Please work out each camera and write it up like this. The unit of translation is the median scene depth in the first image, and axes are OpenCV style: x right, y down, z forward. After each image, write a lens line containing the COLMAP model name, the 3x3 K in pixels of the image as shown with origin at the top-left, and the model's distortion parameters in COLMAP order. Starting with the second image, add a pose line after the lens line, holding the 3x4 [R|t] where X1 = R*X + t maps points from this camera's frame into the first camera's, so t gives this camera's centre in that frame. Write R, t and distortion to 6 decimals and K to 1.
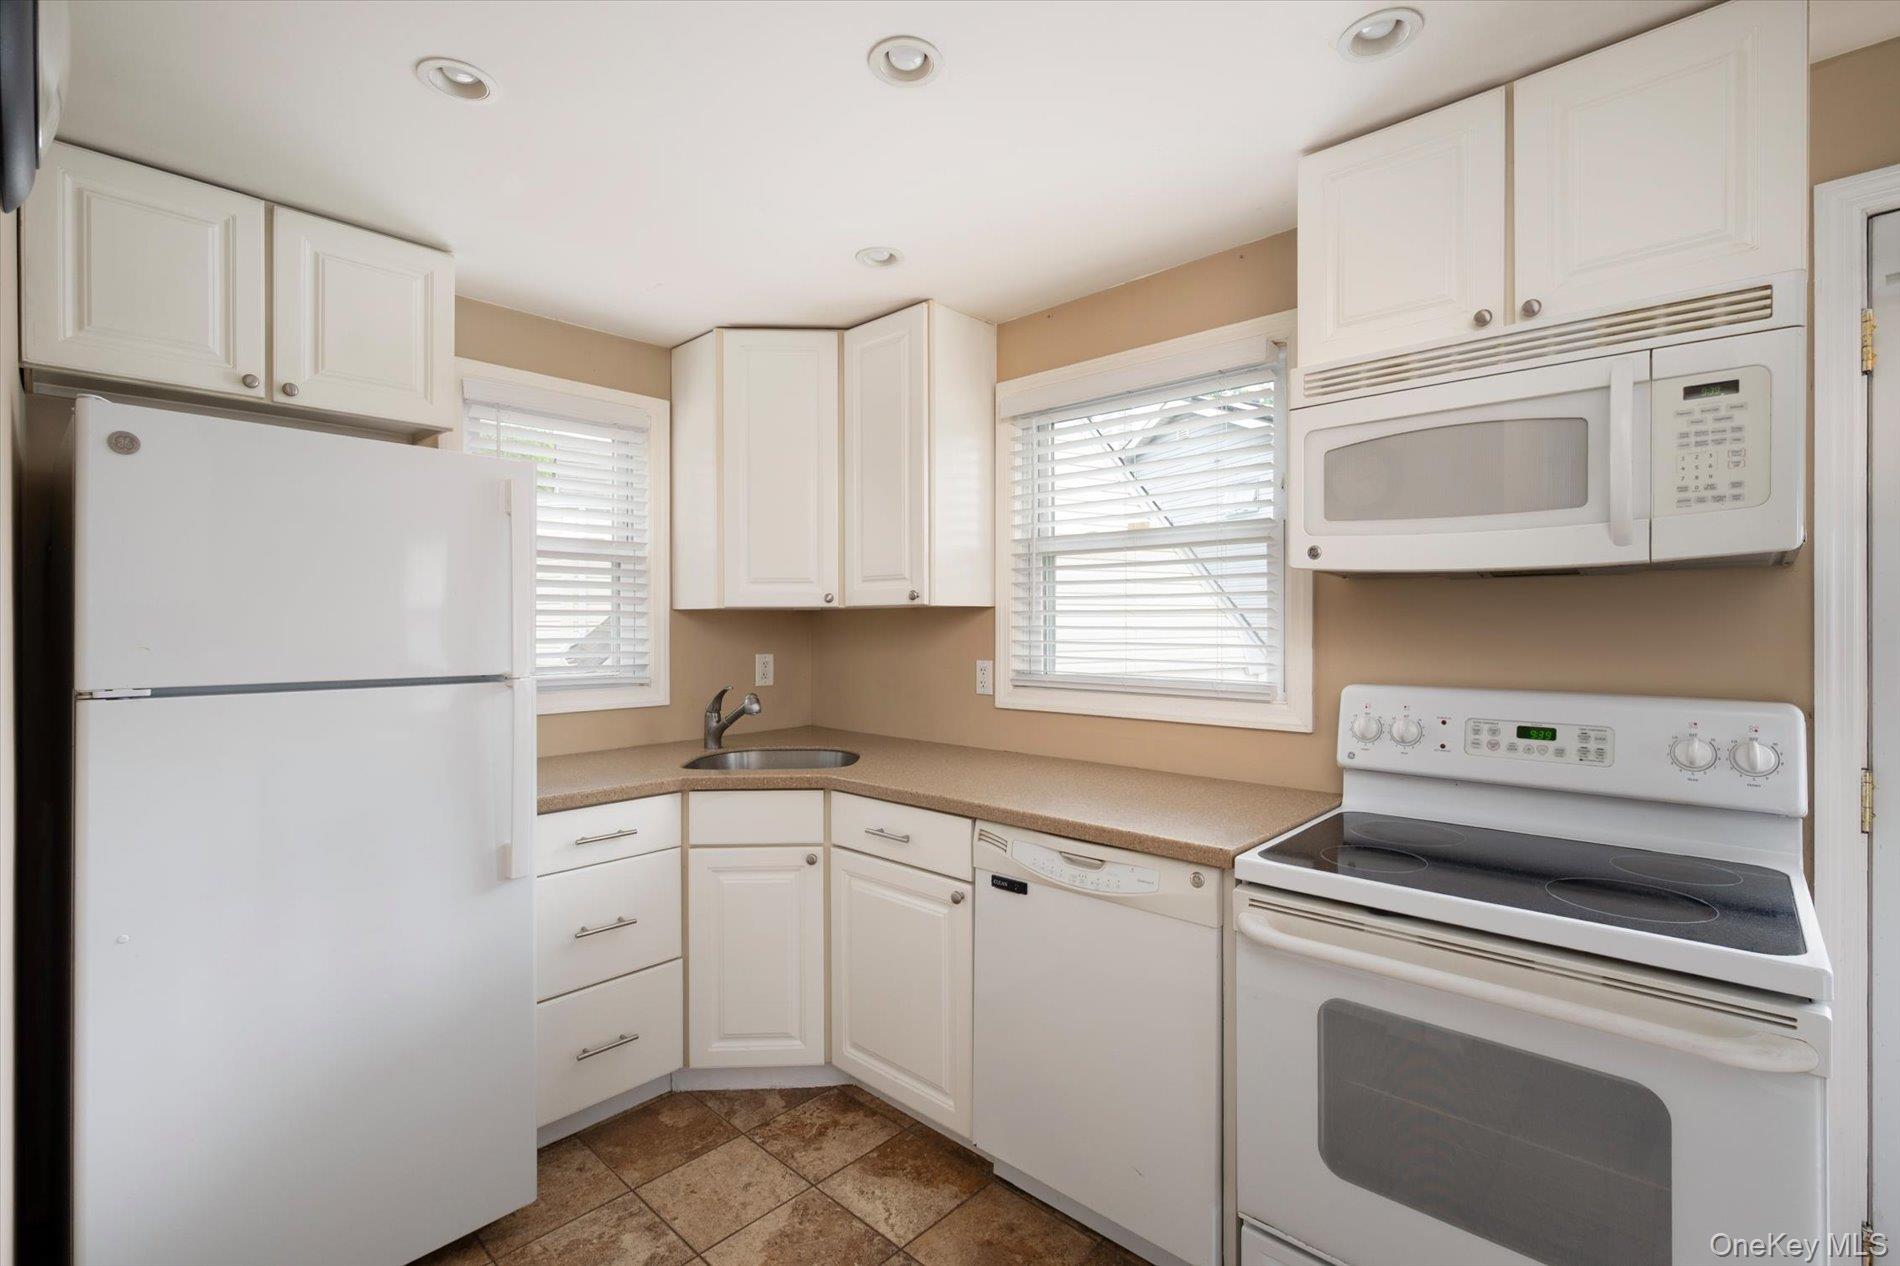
lens RADIAL K [[840.0, 0, 950.0], [0, 840.0, 633.0], [0, 0, 1]] dist [0.000216, -0.000046]
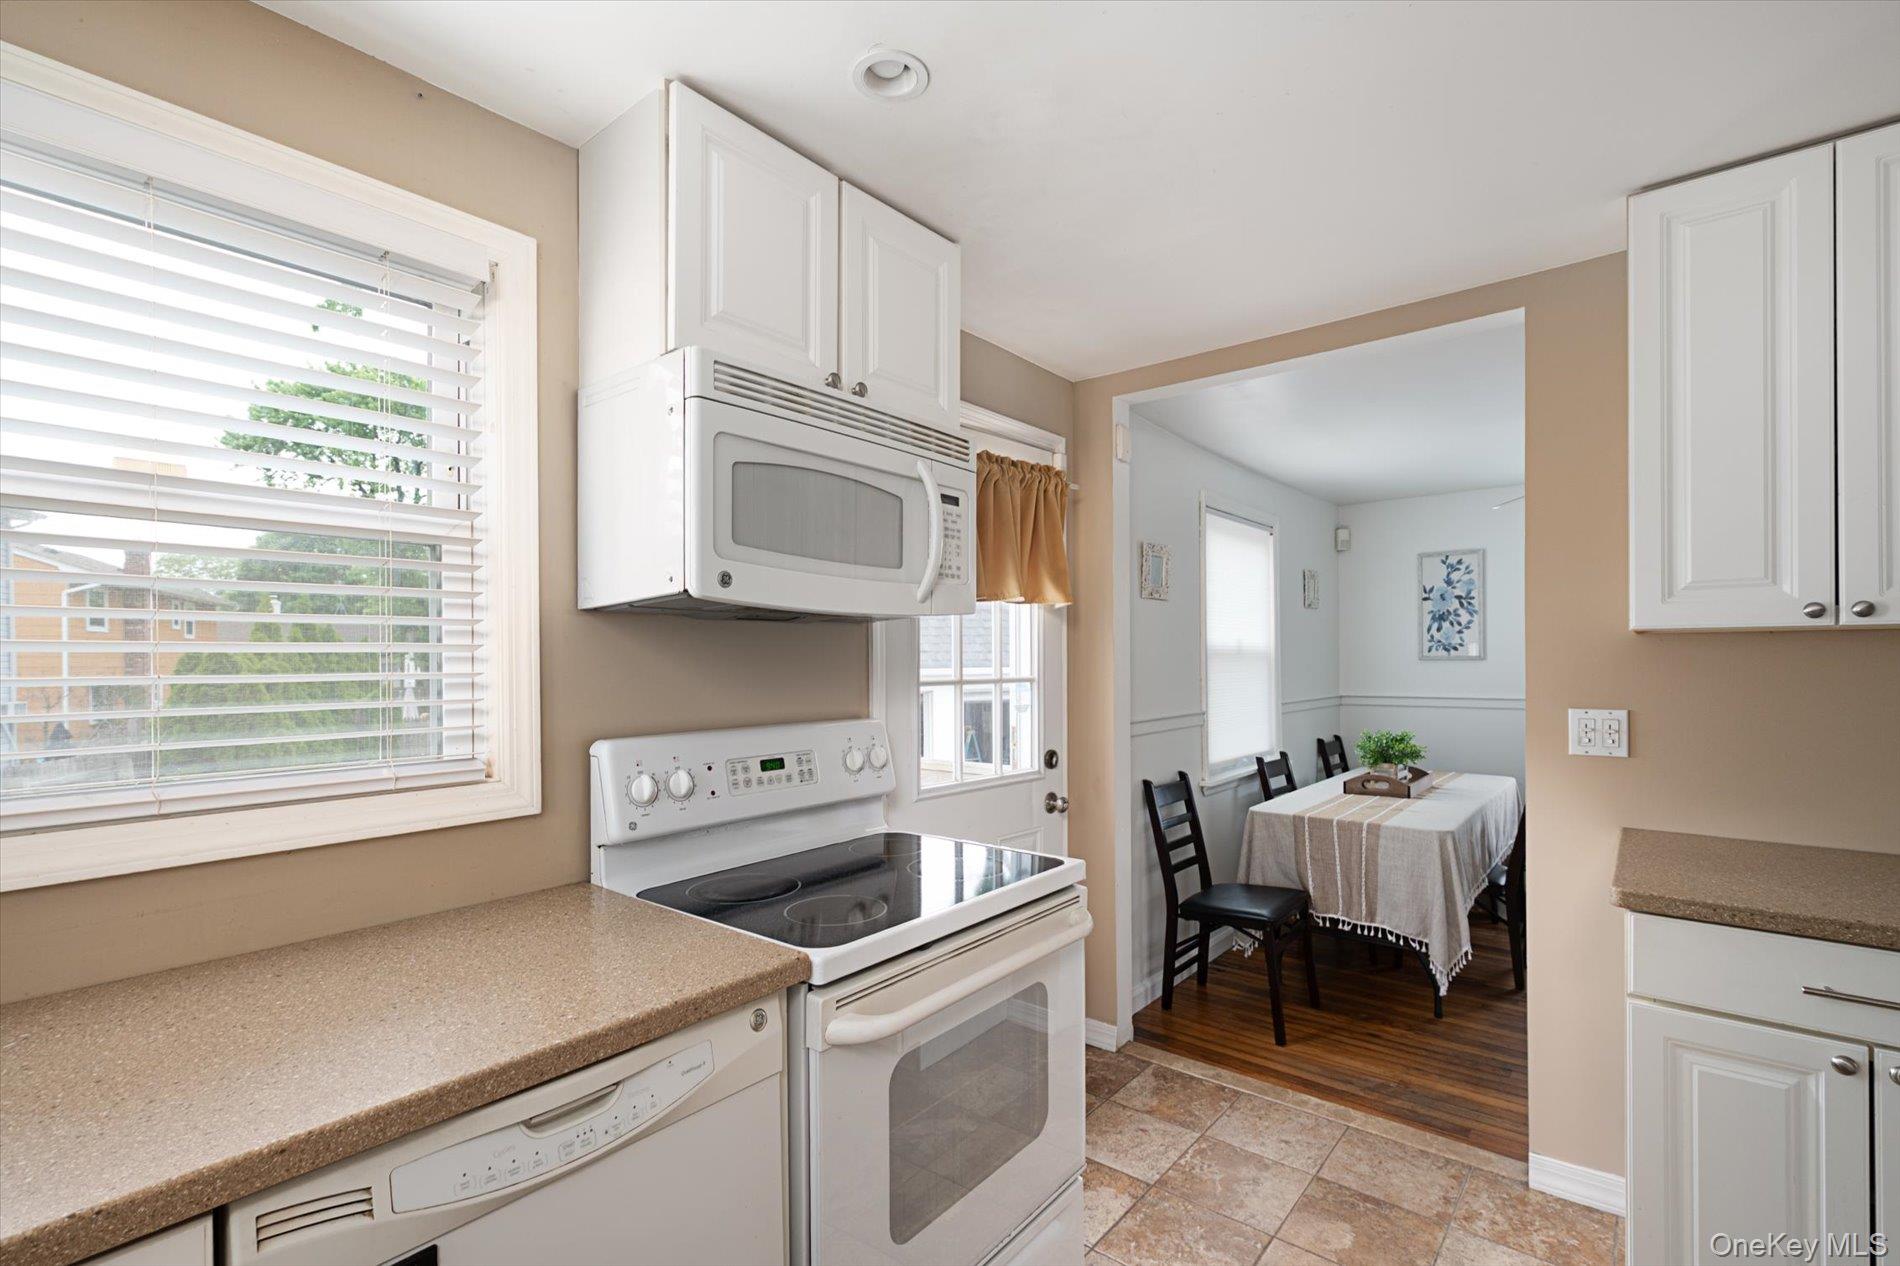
lens RADIAL K [[867.5, 0, 944.9], [0, 867.5, 657.5], [0, 0, 1]] dist [-0.000737, 0.000077]
pose [[-0.061596, 0.005853, 0.998084, -0.437235], [0.022076, 0.999746, -0.004500, -0.009726], [-0.997857, 0.021756, -0.061710, 0.835391]]
